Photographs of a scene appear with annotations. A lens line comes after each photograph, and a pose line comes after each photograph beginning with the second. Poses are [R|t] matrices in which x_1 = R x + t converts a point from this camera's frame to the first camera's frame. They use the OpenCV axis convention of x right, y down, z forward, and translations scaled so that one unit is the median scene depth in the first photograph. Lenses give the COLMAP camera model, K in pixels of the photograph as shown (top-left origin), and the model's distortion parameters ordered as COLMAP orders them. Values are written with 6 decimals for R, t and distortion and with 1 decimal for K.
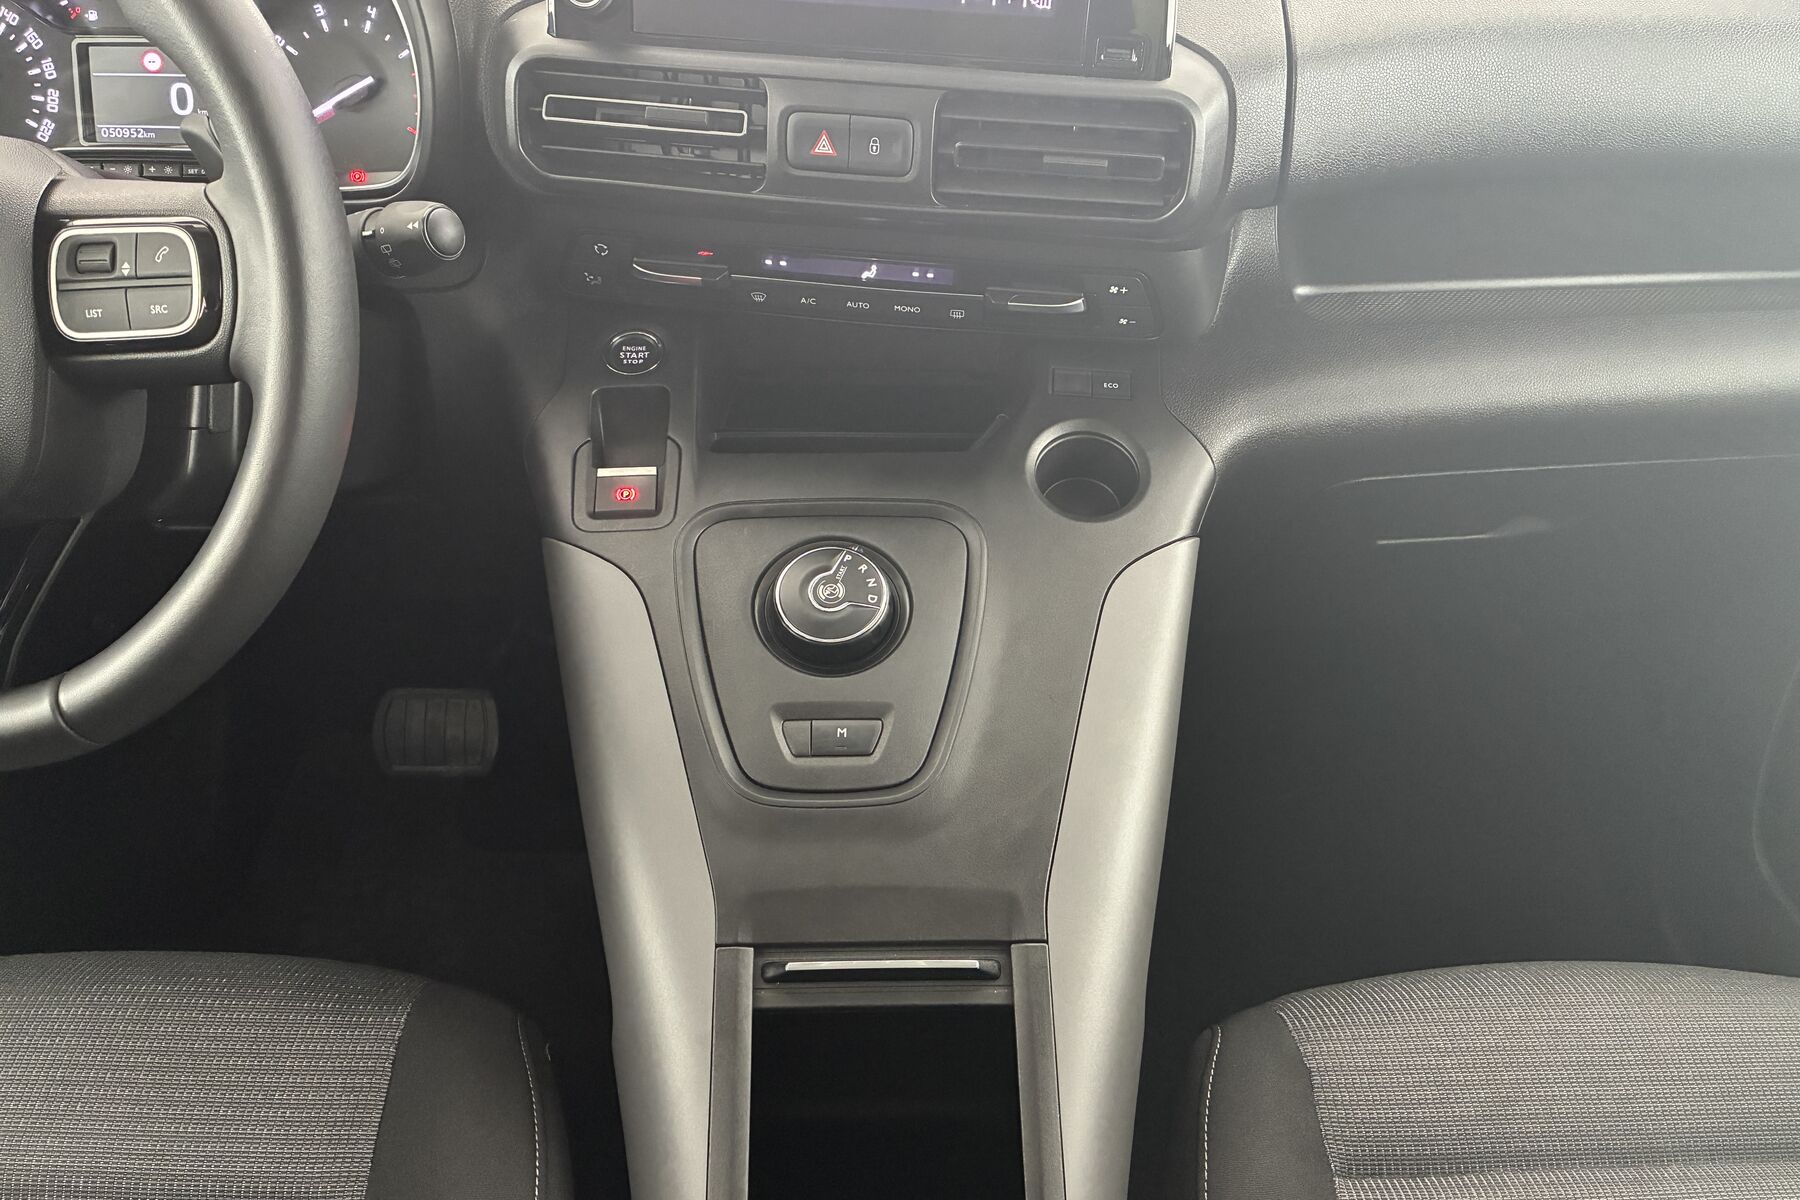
lens RADIAL K [[1358.5, 0, 906.7], [0, 1358.5, 583.8], [0, 0, 1]] dist [0.042537, -0.056019]
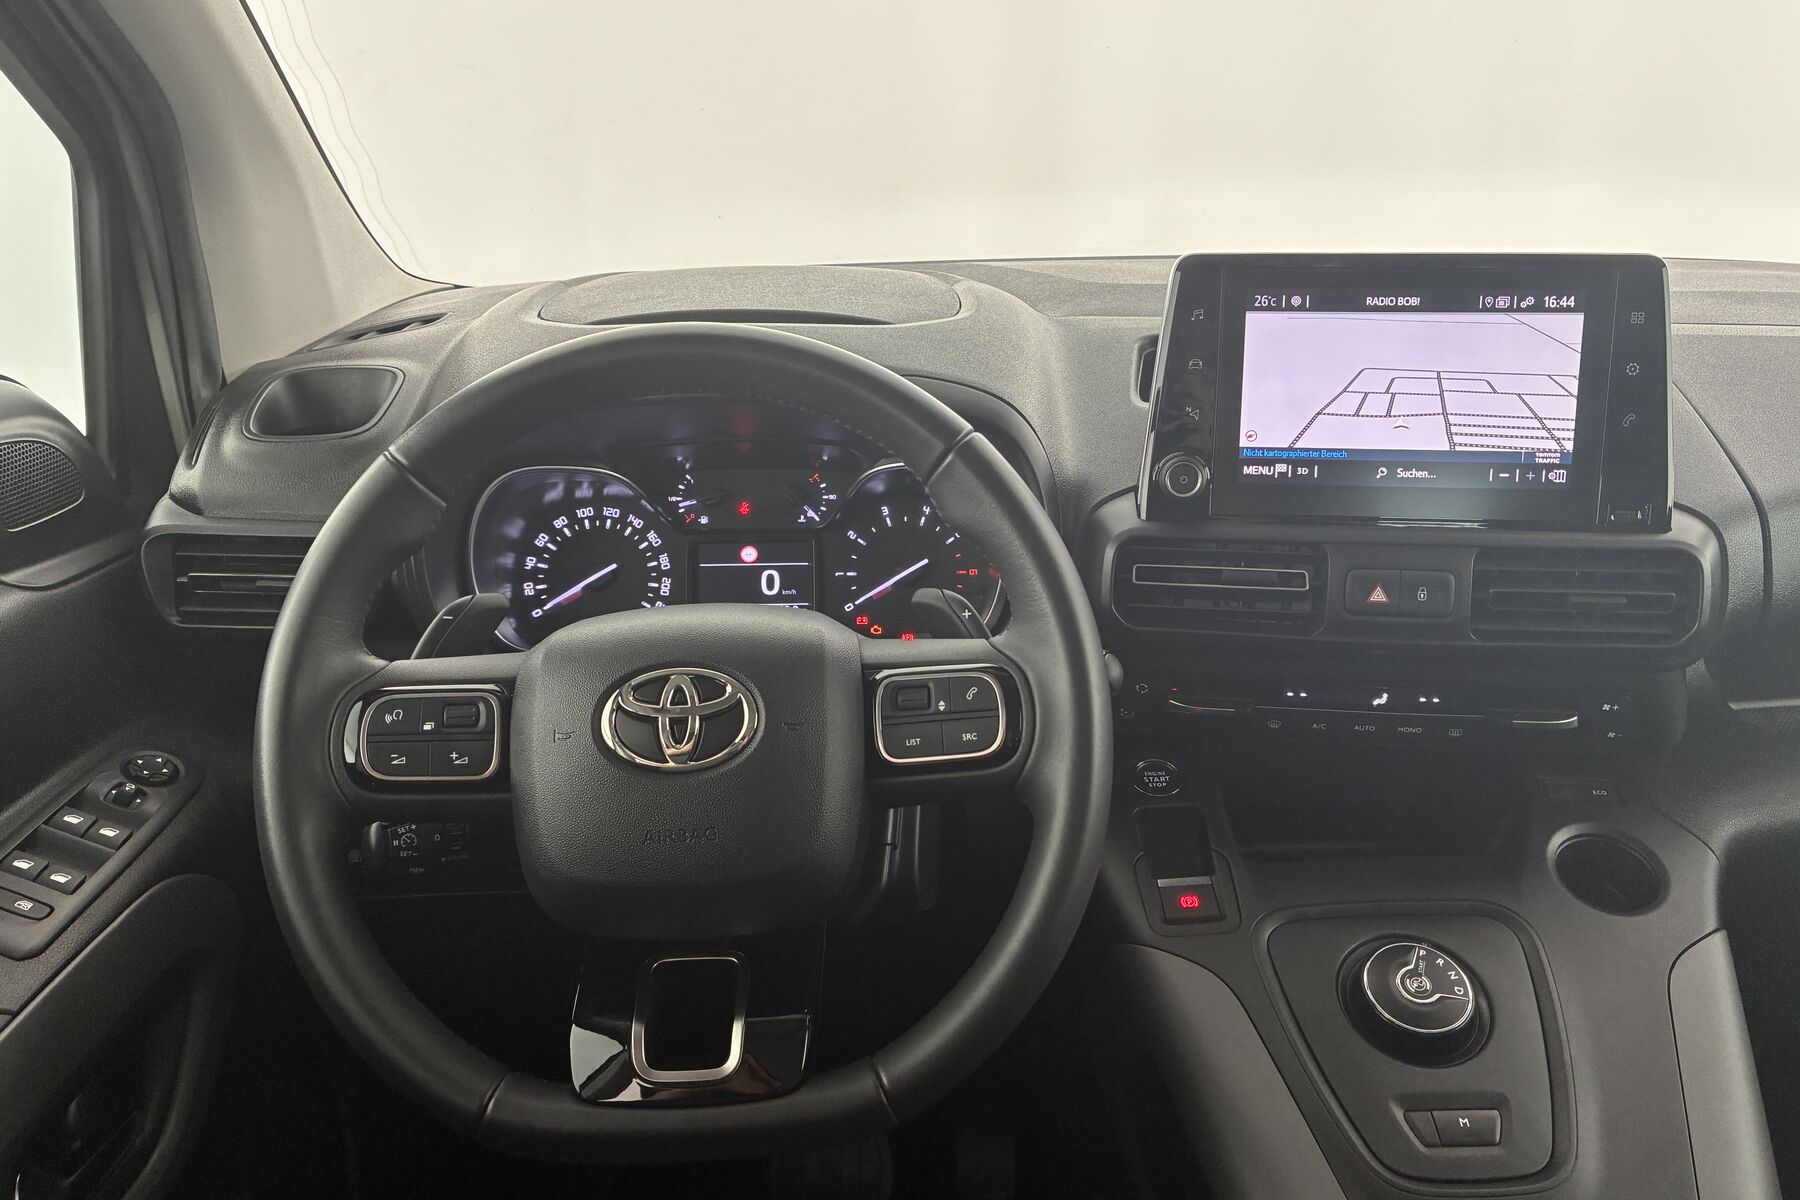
lens RADIAL K [[1358.5, 0, 911.1], [0, 1358.5, 589.7], [0, 0, 1]] dist [0.042537, -0.056019]
pose [[0.998610, -0.037154, -0.037392, -0.412273], [0.023108, 0.946124, -0.322979, 0.051260], [0.047377, 0.321666, 0.945667, -0.151851]]
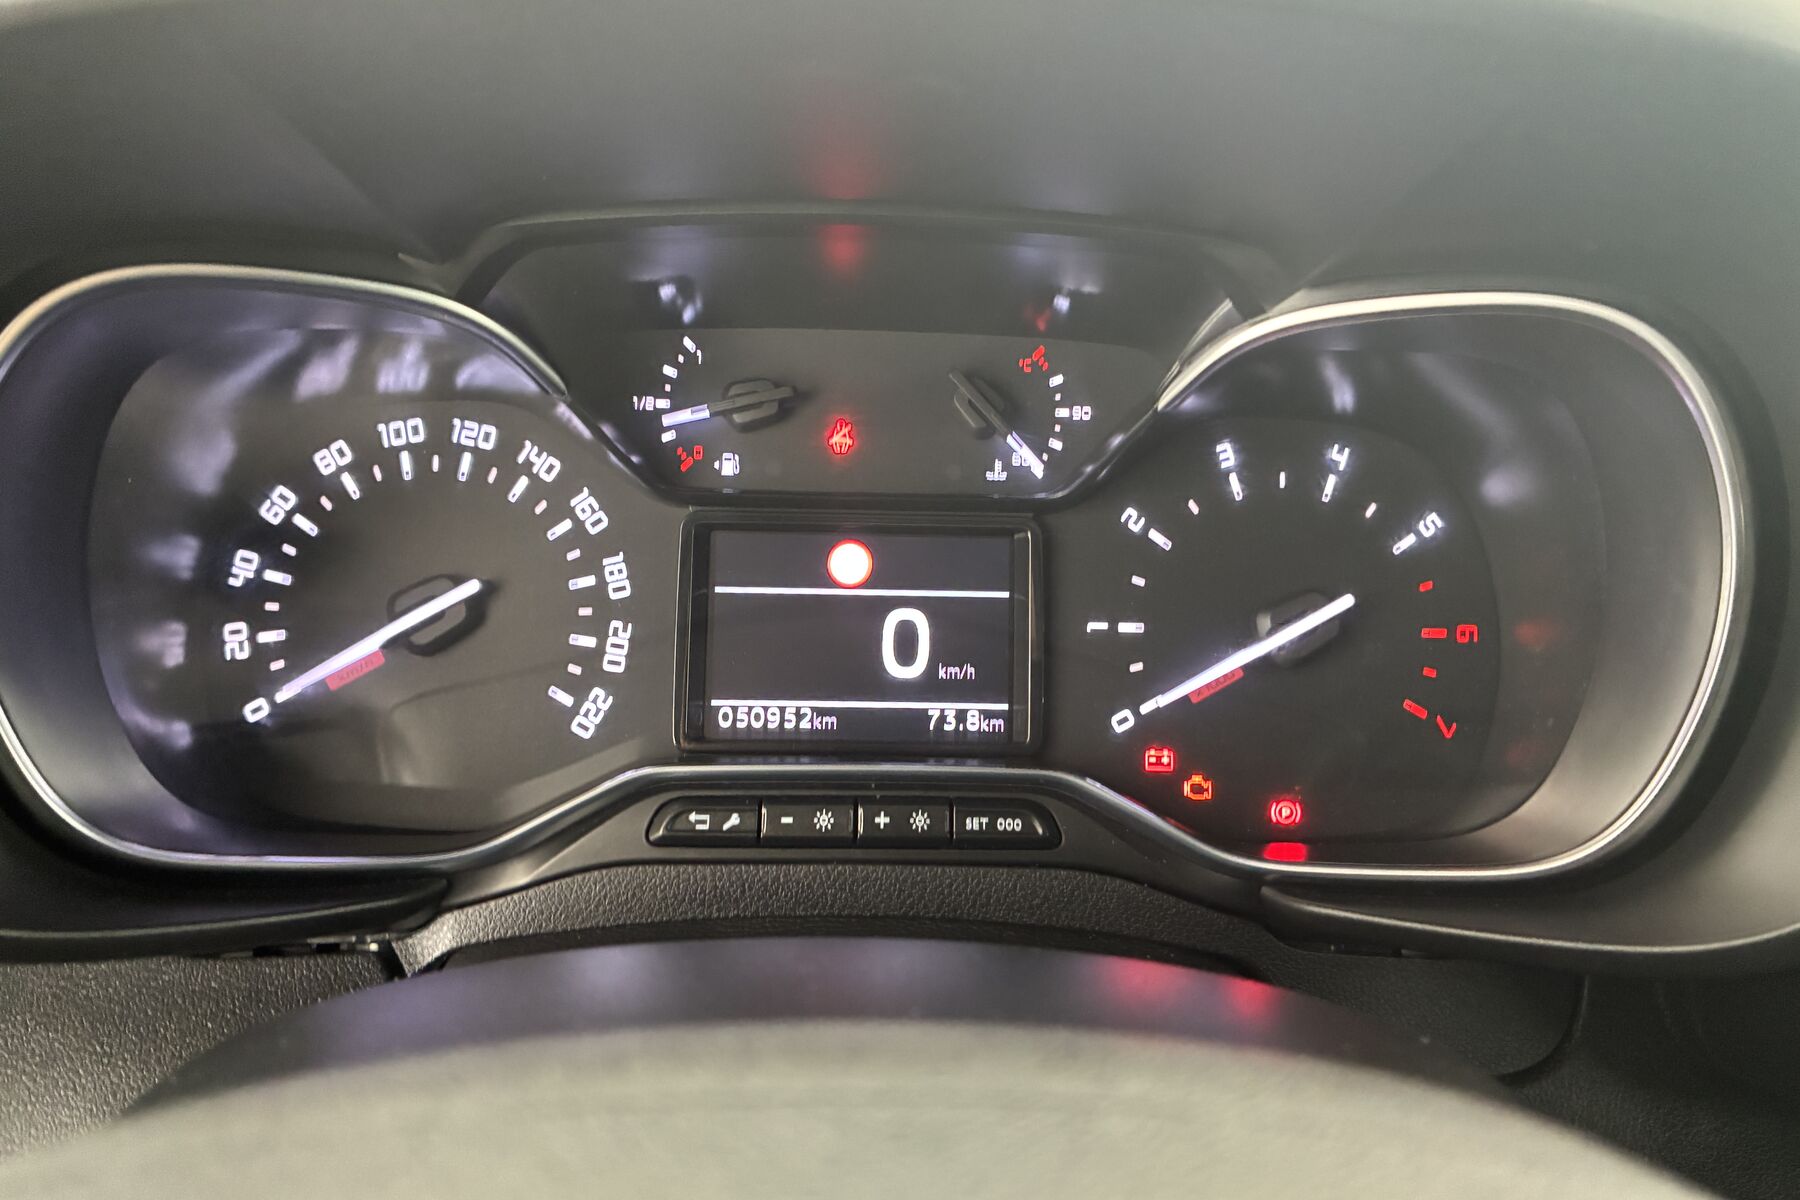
lens RADIAL K [[1358.5, 0, 890.1], [0, 1358.5, 586.0], [0, 0, 1]] dist [0.042537, -0.056019]
pose [[0.999310, -0.000675, -0.037140, -0.594594], [-0.010034, 0.957759, -0.287396, -0.282536], [0.035765, 0.287570, 0.957092, 0.661787]]
